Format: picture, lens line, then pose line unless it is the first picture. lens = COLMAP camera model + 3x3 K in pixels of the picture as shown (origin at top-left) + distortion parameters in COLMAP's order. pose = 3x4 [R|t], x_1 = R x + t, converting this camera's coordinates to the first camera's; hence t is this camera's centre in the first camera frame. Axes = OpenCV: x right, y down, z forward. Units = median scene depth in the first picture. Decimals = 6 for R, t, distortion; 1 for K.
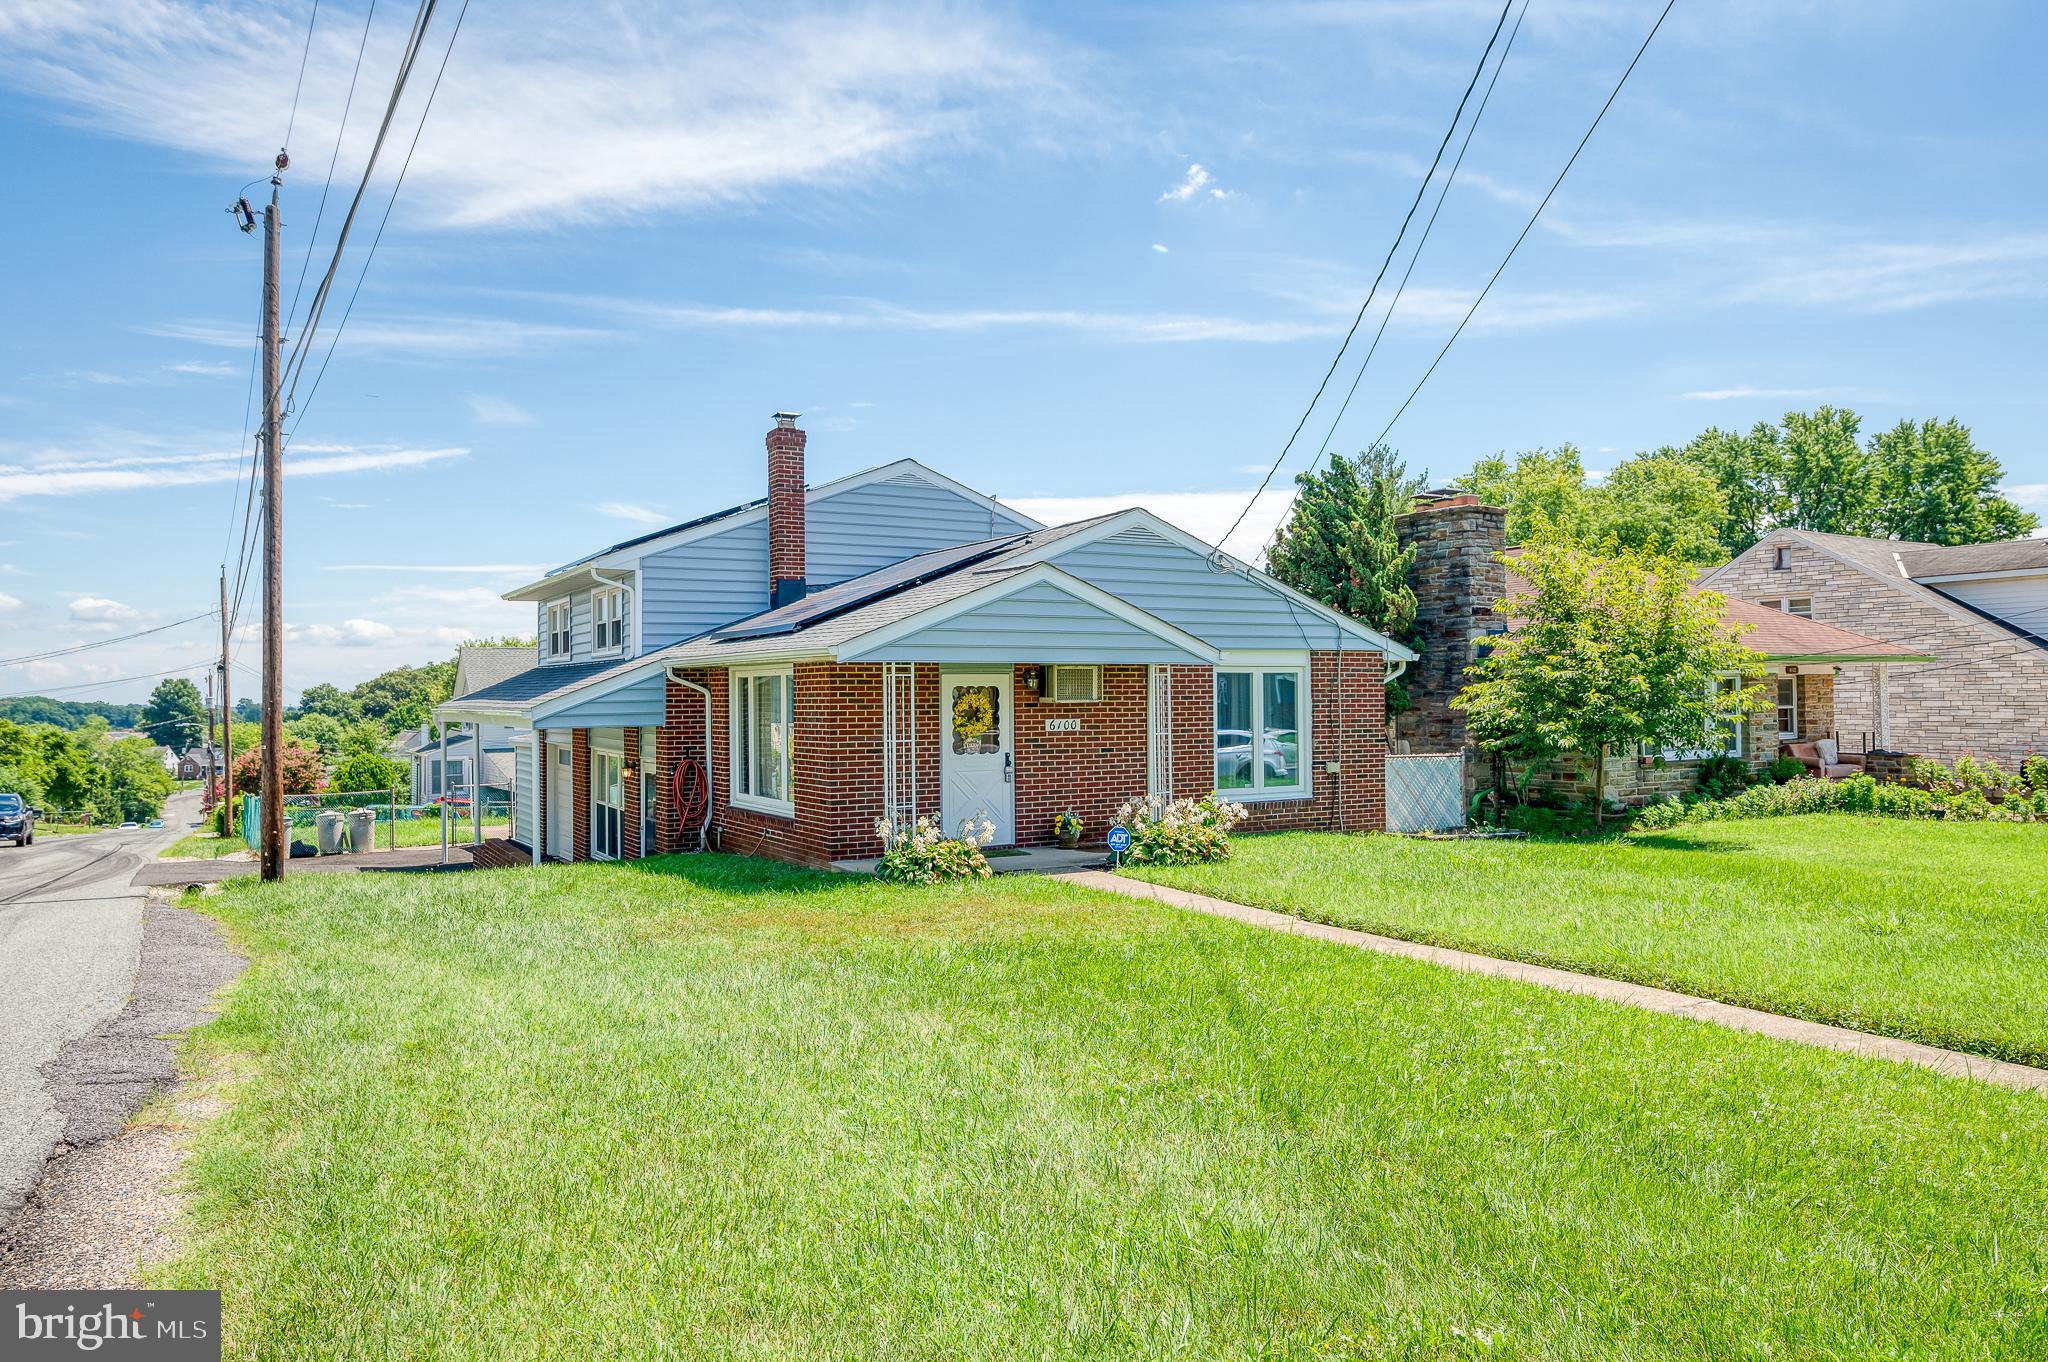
lens RADIAL K [[1419.0, 0, 1025.9], [0, 1419.0, 680.4], [0, 0, 1]] dist [0.004970, 0.006570]
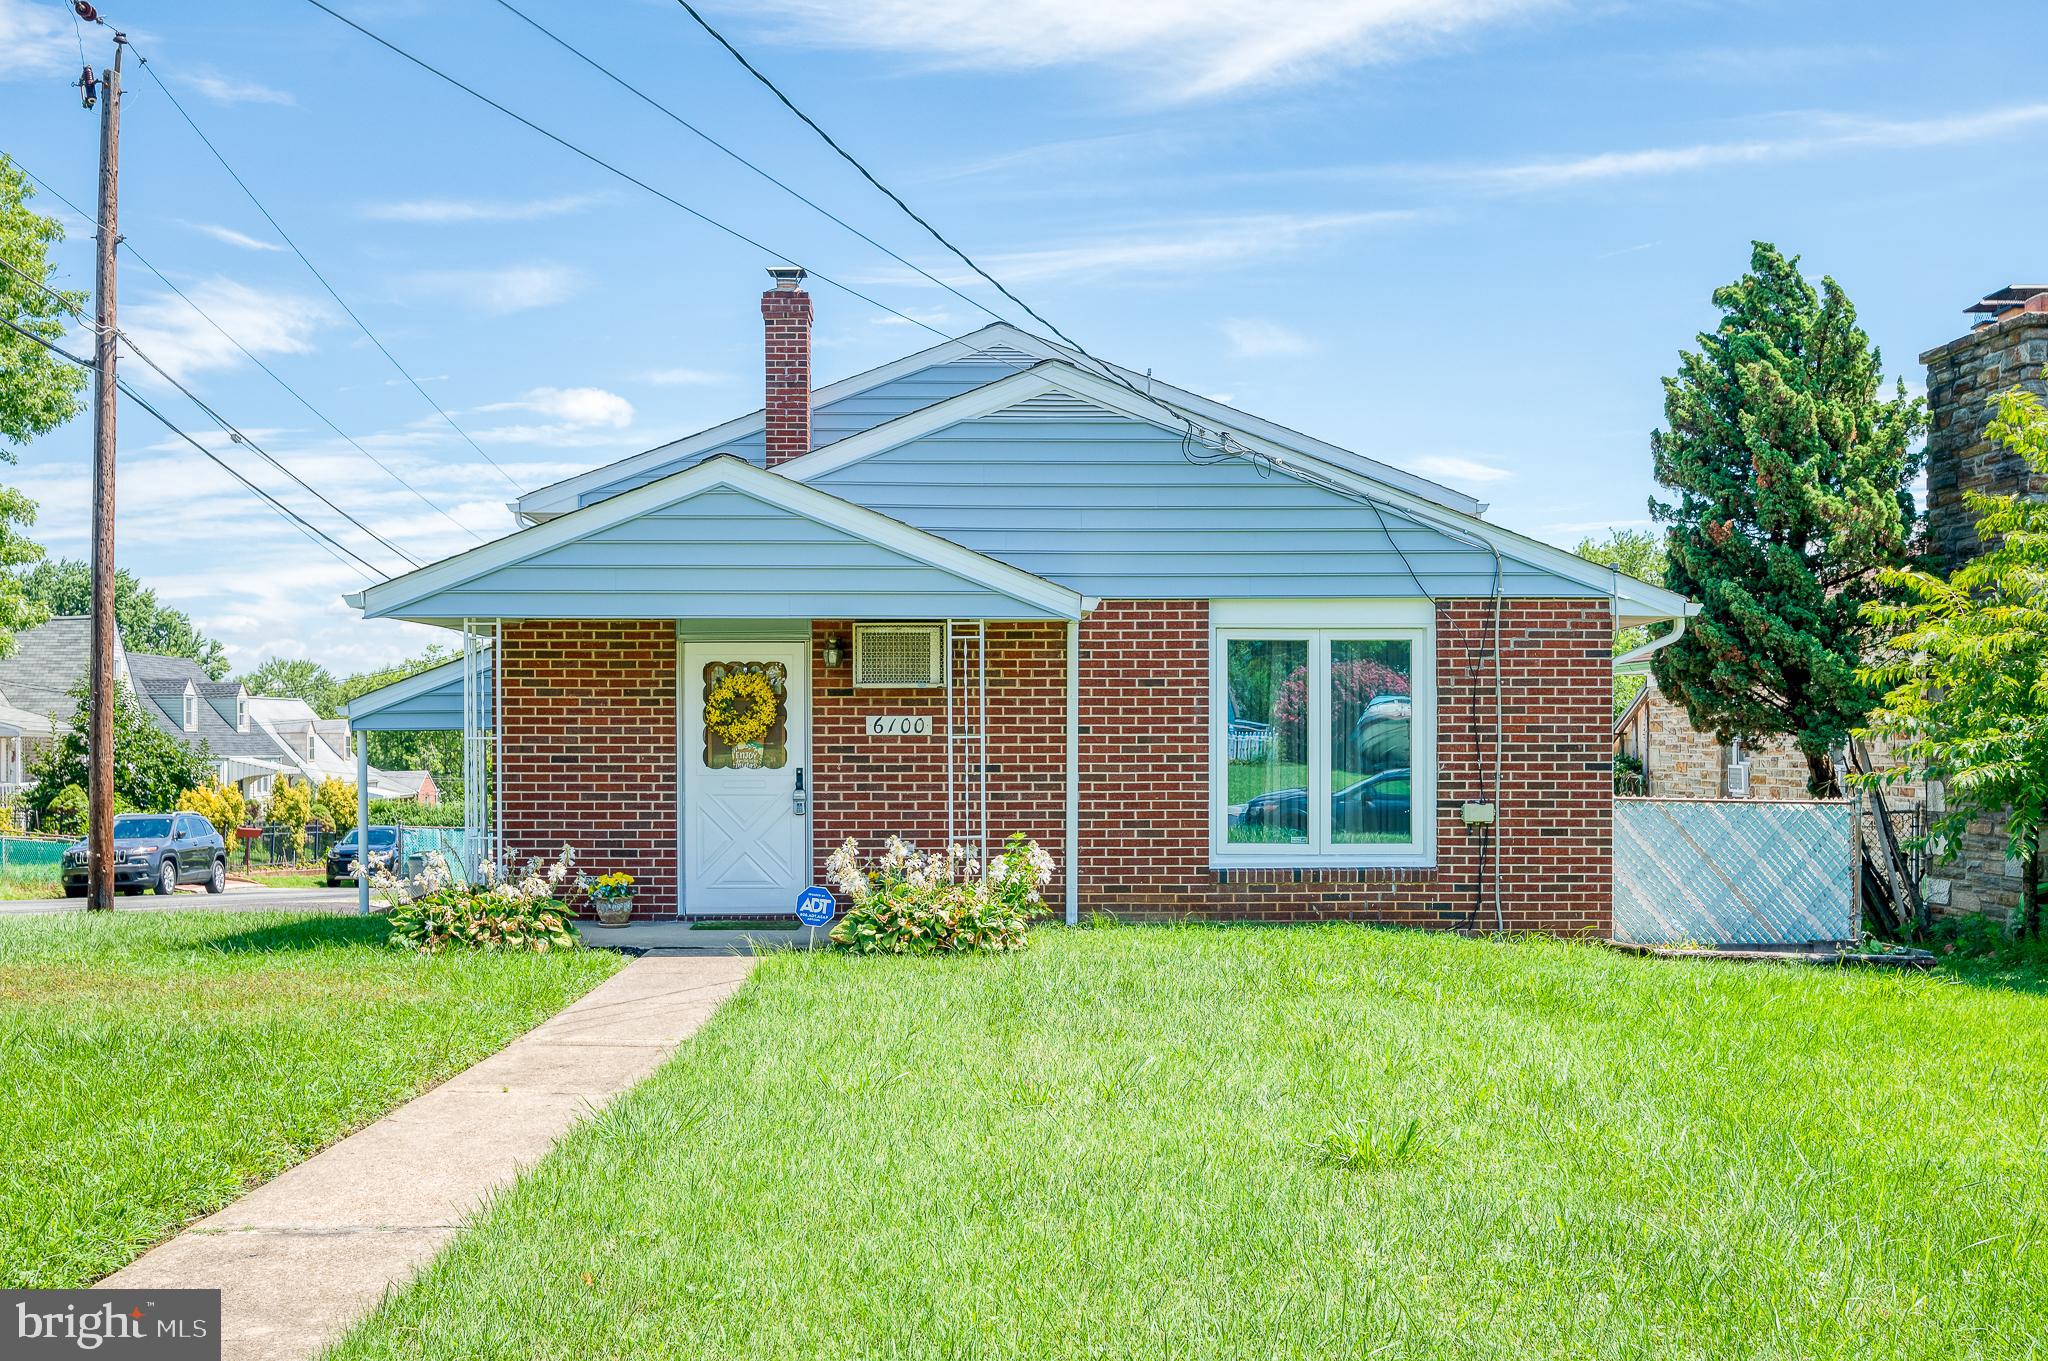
lens RADIAL K [[2019.0, 0, 978.2], [0, 2019.0, 765.1], [0, 0, 1]] dist [0.007723, 0.000000]
pose [[0.868256, 0.015702, -0.495868, 0.439168], [-0.001585, 0.999582, 0.028877, 0.021153], [0.496114, -0.024287, 0.867917, 0.235411]]
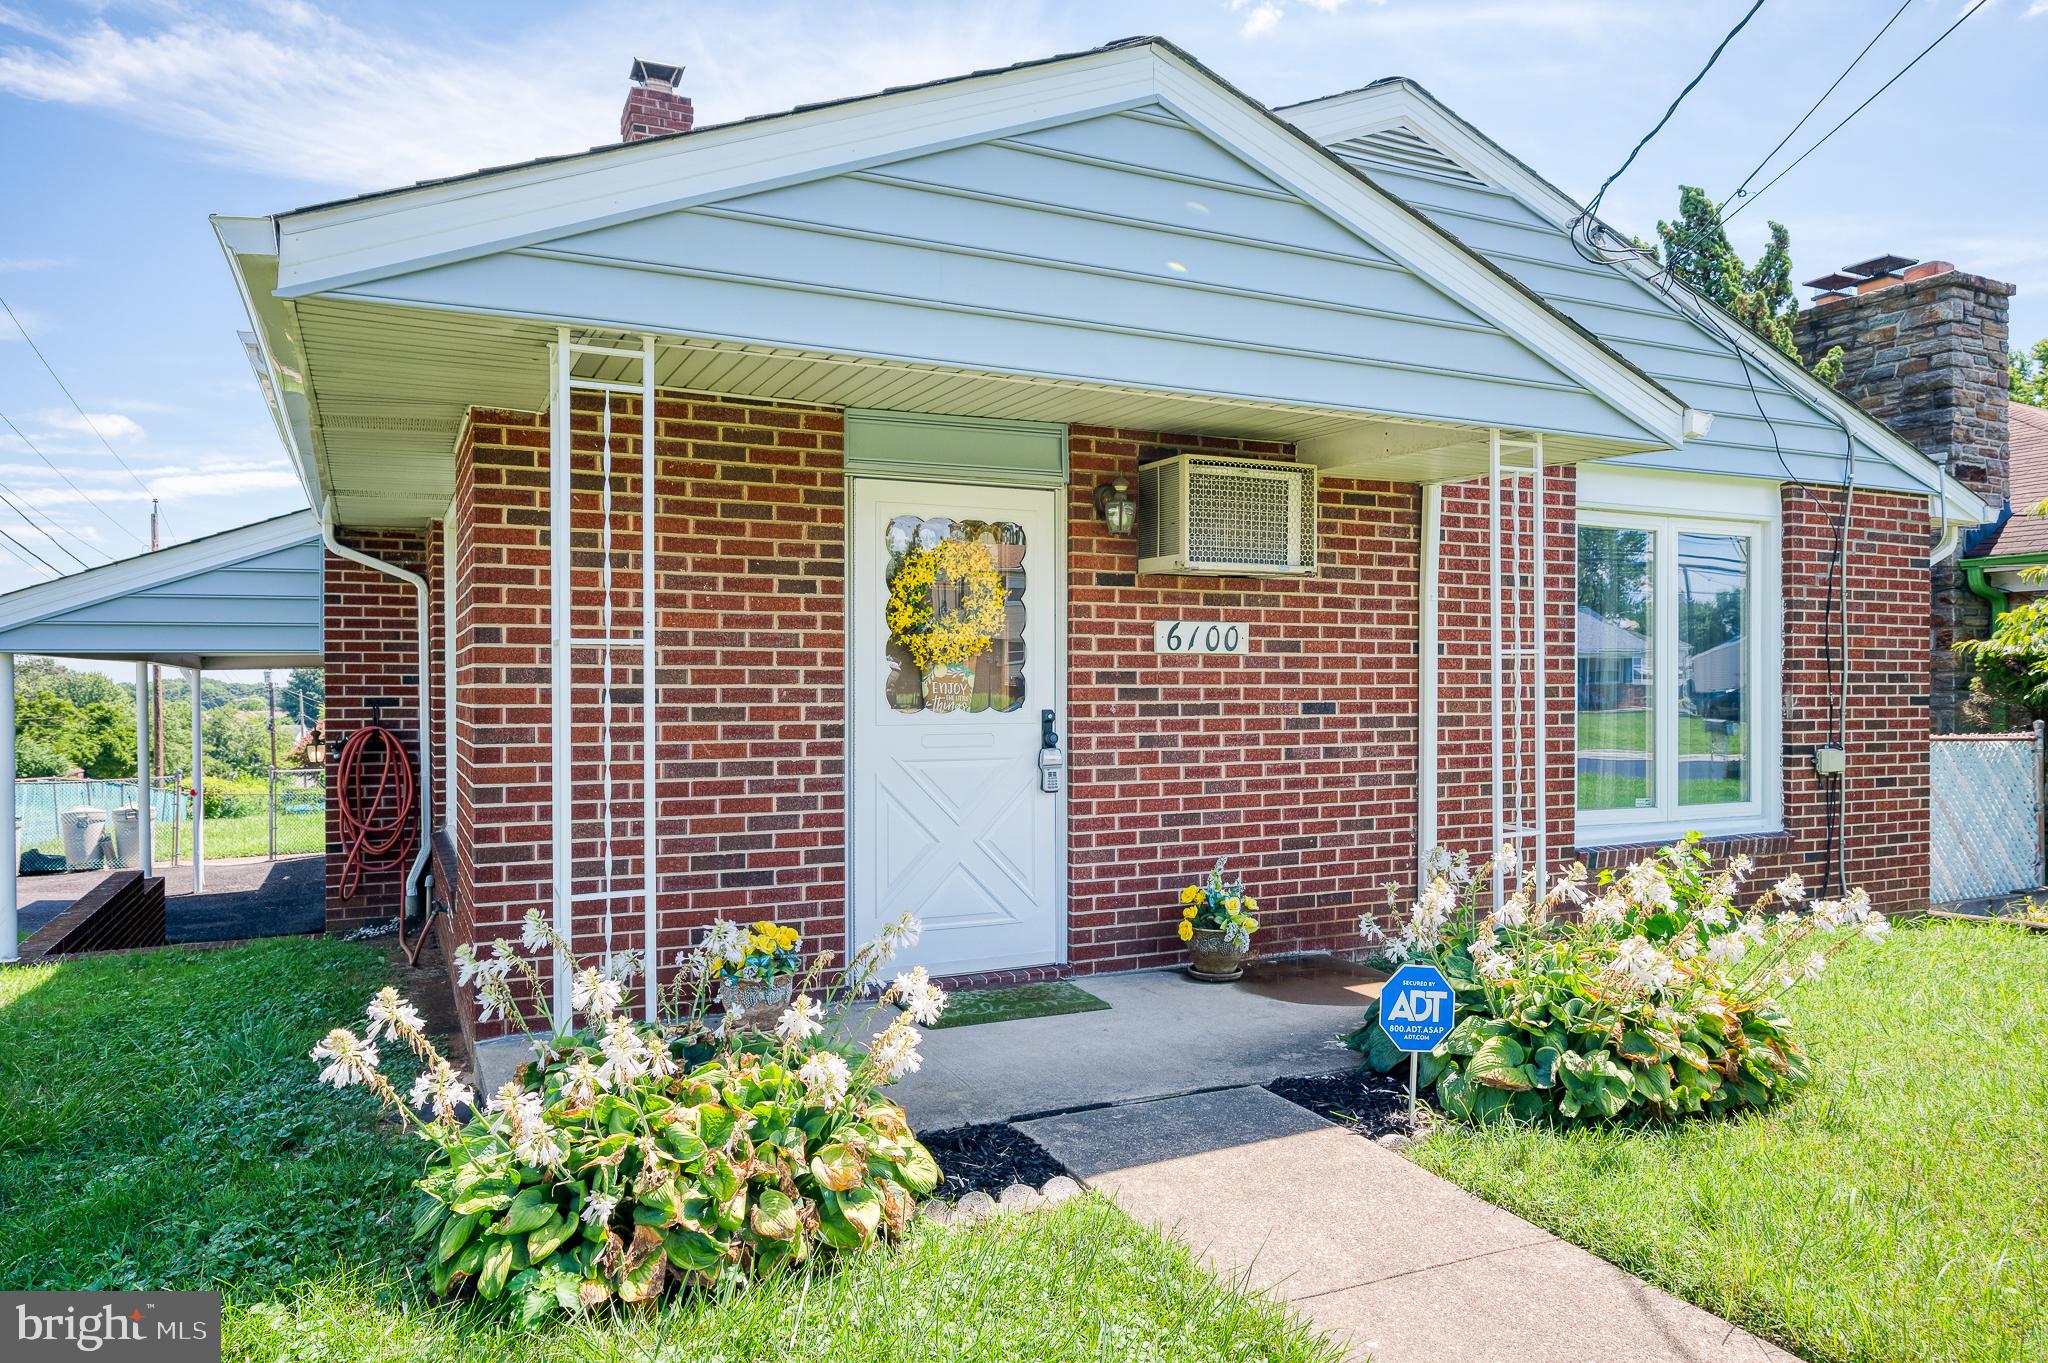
lens RADIAL K [[1338.3, 0, 1022.3], [0, 1338.3, 684.7], [0, 0, 1]] dist [0.011894, 0.006713]
pose [[0.996687, 0.007376, -0.080994, 0.006957], [-0.006598, 0.999930, 0.009863, 0.036582], [0.081061, -0.009296, 0.996666, 0.585901]]
